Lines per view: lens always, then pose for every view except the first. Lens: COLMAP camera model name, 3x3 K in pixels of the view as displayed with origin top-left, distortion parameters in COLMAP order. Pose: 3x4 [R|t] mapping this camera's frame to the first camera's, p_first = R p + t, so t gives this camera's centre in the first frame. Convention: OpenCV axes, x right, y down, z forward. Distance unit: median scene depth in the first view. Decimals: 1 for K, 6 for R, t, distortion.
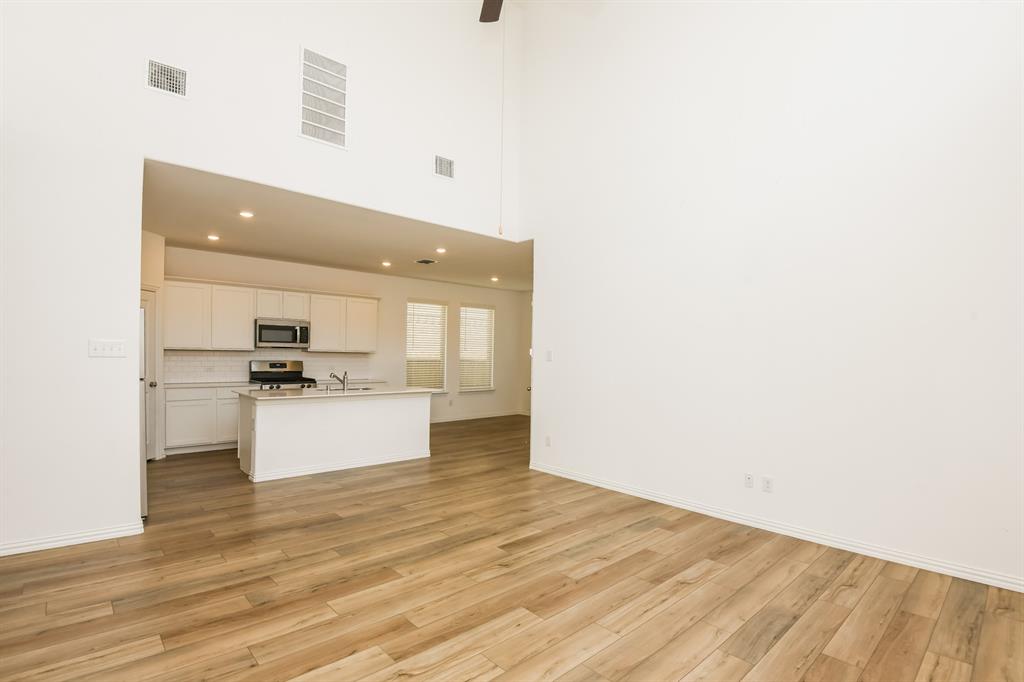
lens RADIAL K [[493.3, 0, 509.7], [0, 493.3, 345.1], [0, 0, 1]] dist [0.006288, -0.002615]
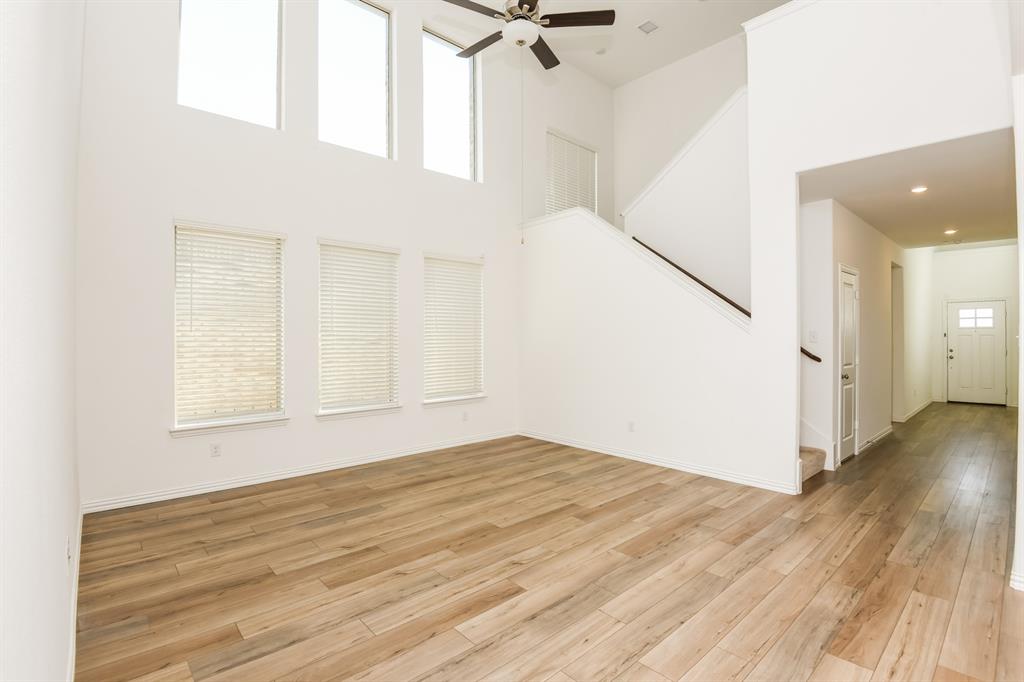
lens RADIAL K [[493.3, 0, 519.9], [0, 493.3, 340.1], [0, 0, 1]] dist [0.006288, -0.002615]
pose [[-0.999853, -0.014648, -0.008949, -0.003665], [-0.014560, 0.999845, -0.009880, 0.036900], [0.009092, -0.009749, -0.999911, 1.974573]]
